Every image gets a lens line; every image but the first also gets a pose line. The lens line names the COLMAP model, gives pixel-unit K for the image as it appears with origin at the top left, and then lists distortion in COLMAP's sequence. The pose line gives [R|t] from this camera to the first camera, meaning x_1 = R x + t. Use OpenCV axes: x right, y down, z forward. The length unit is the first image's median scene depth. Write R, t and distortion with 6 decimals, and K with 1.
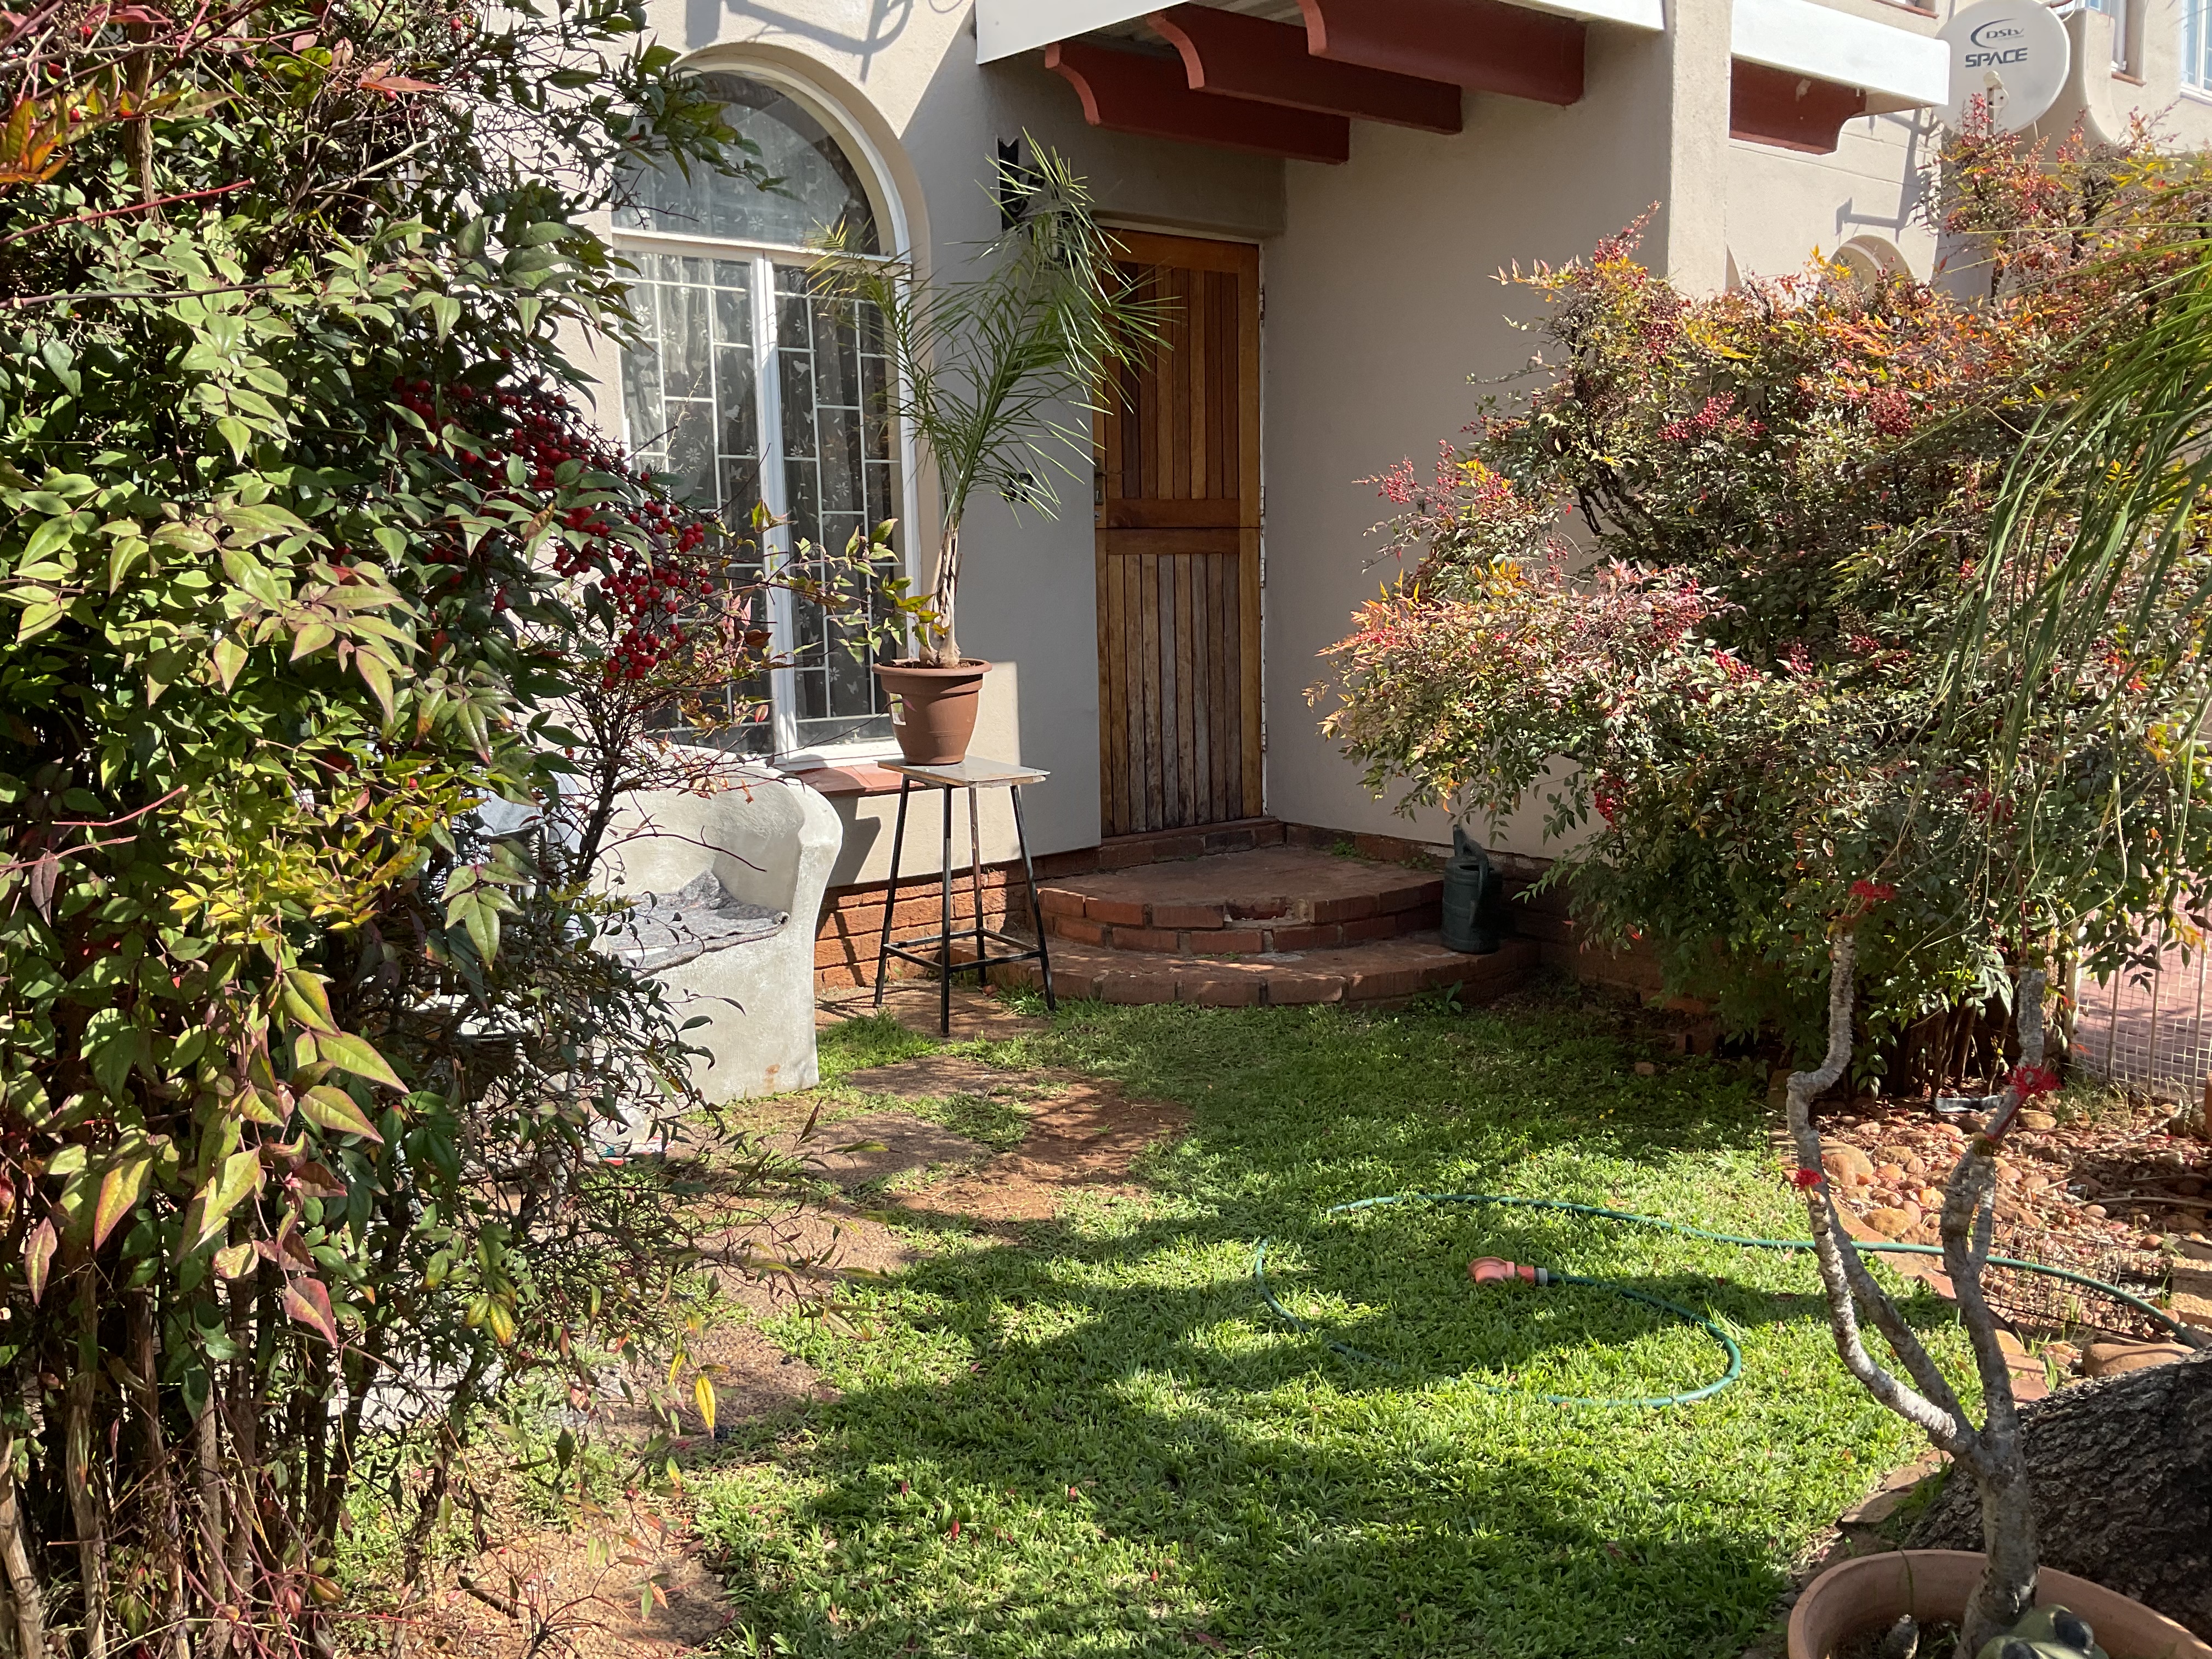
lens RADIAL K [[1821.5, 0, 1094.9], [0, 1821.5, 843.5], [0, 0, 1]] dist [0.083381, -0.155650]
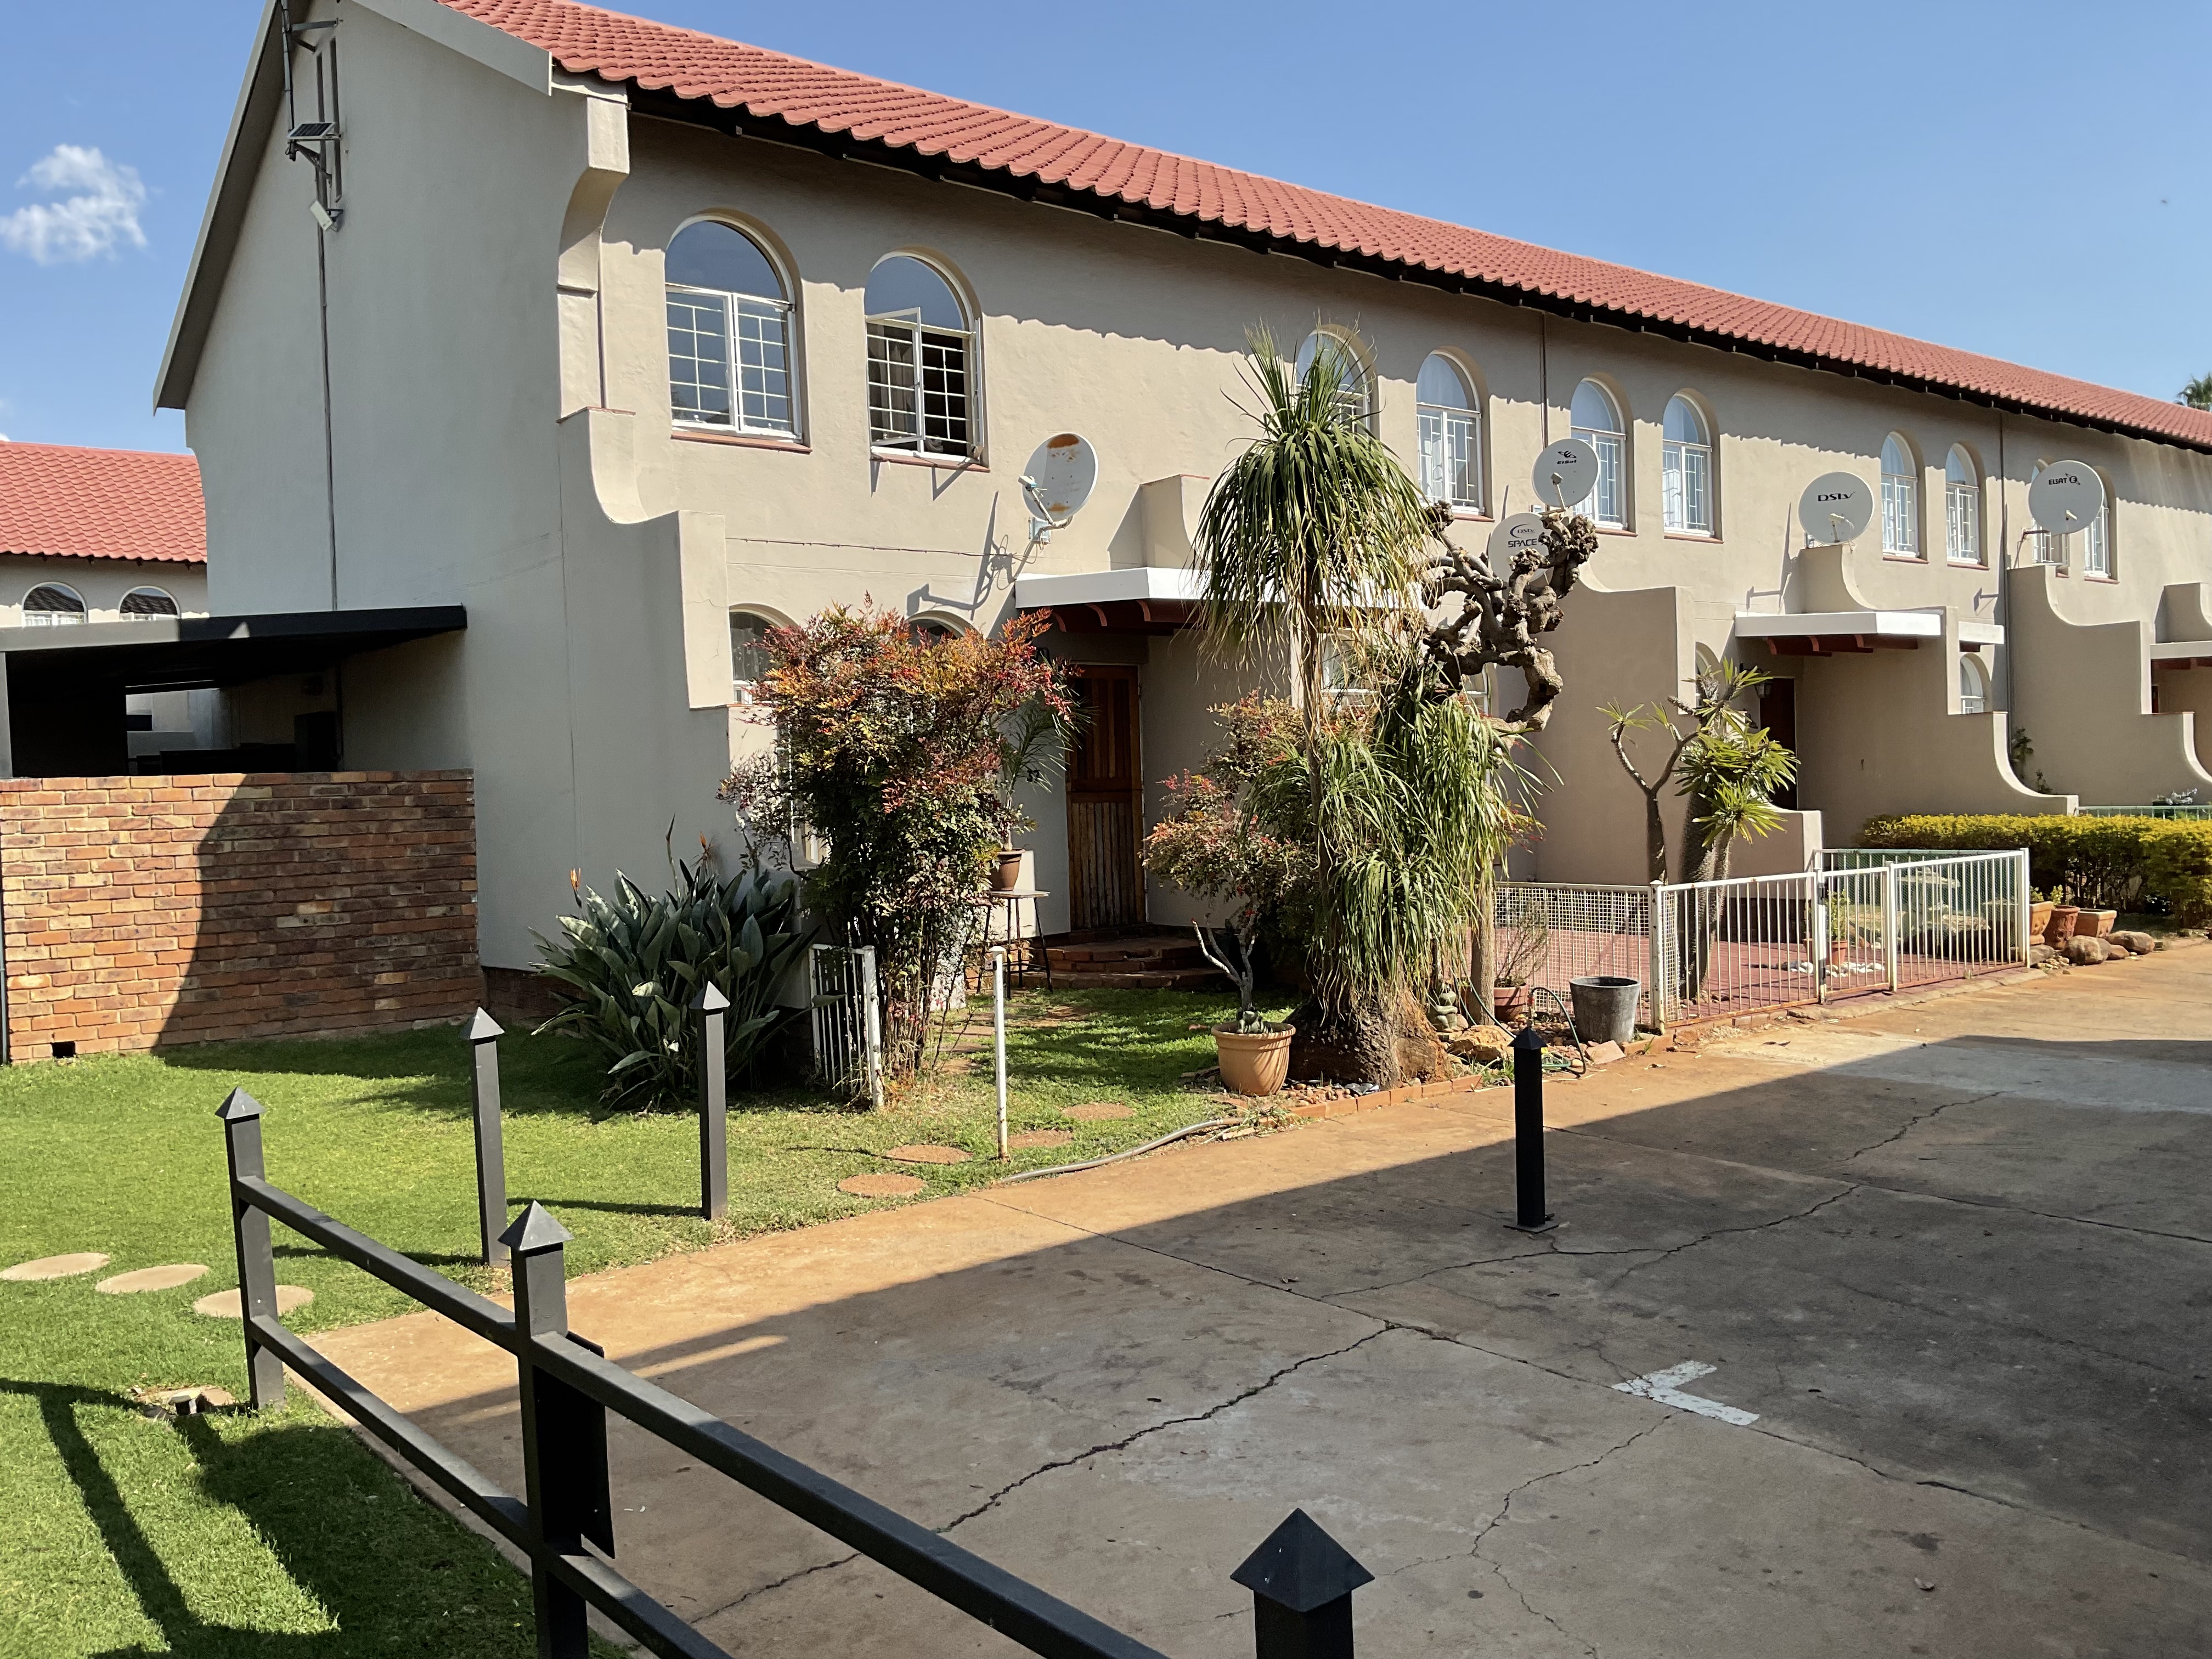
lens RADIAL K [[1821.5, 0, 1145.1], [0, 1821.5, 837.9], [0, 0, 1]] dist [0.083381, -0.155650]
pose [[0.998670, -0.013368, 0.049787, -0.017142], [0.019429, 0.992178, -0.123311, 0.182722], [-0.047749, 0.124114, 0.991118, -1.379033]]
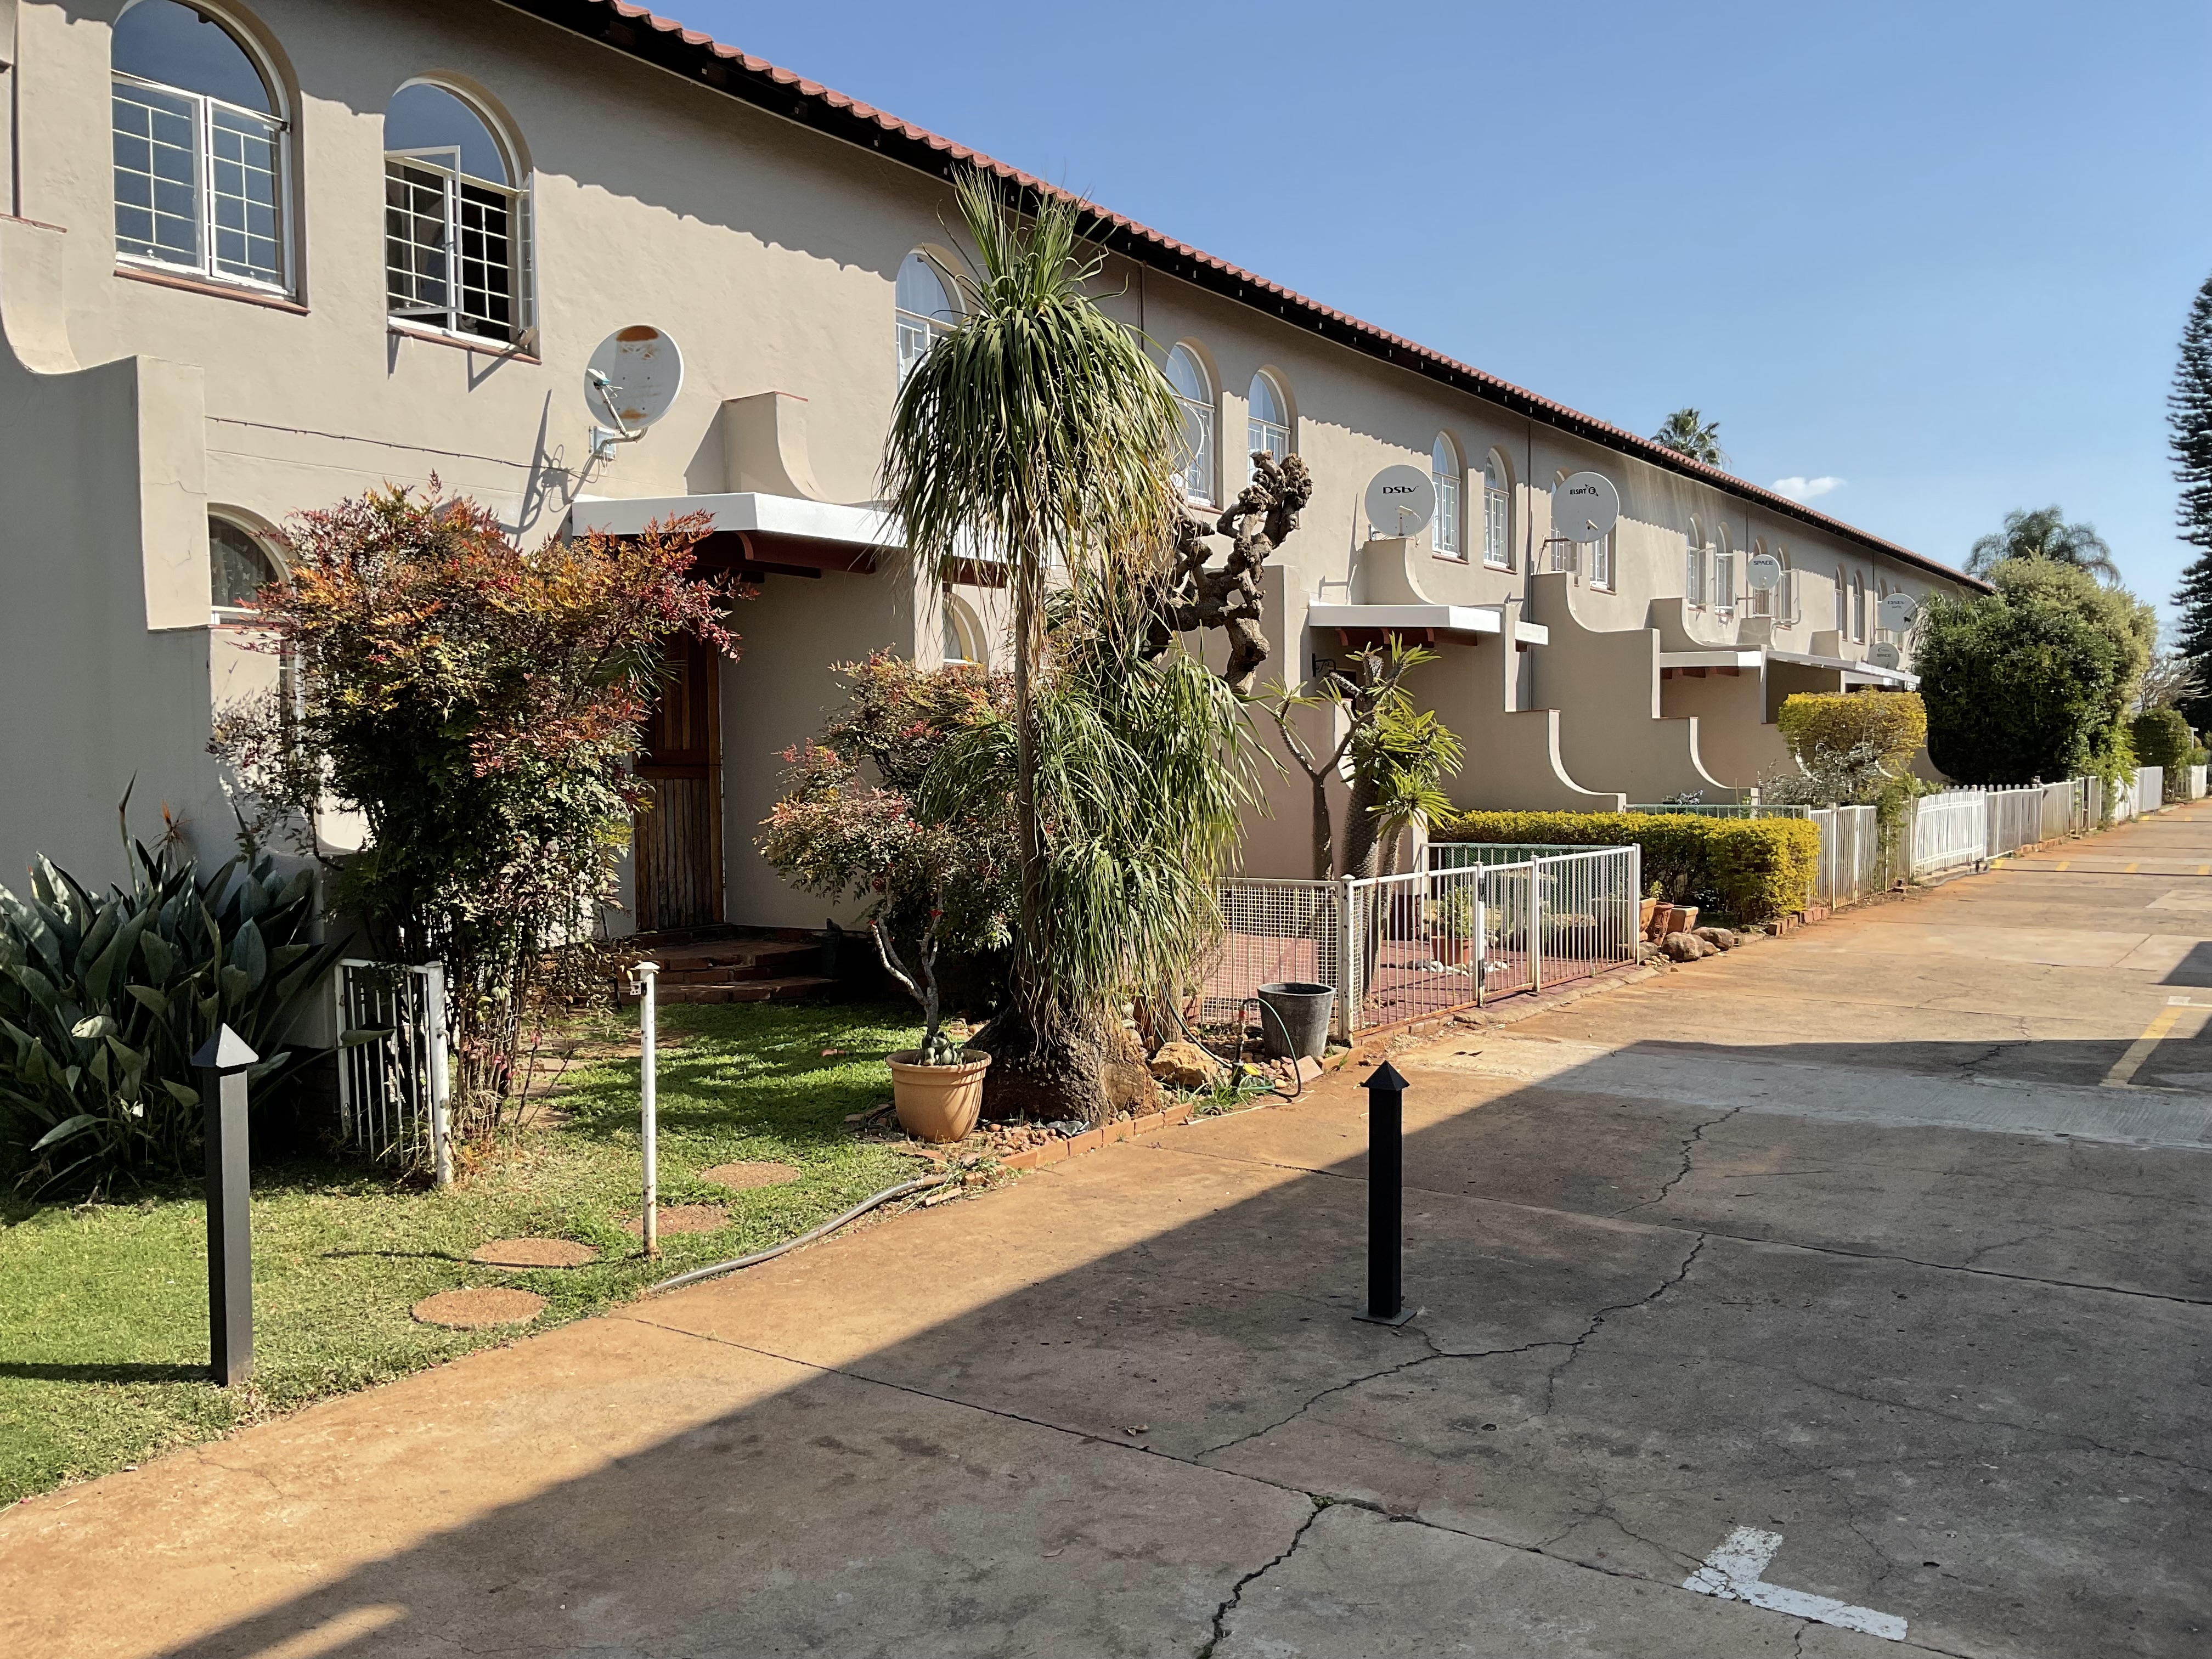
lens RADIAL K [[1821.5, 0, 1141.9], [0, 1821.5, 830.1], [0, 0, 1]] dist [0.083381, -0.155650]
pose [[0.943293, -0.002100, 0.331956, -0.143590], [0.042623, 0.992469, -0.114838, 0.145211], [-0.329215, 0.122475, 0.936278, -1.020370]]
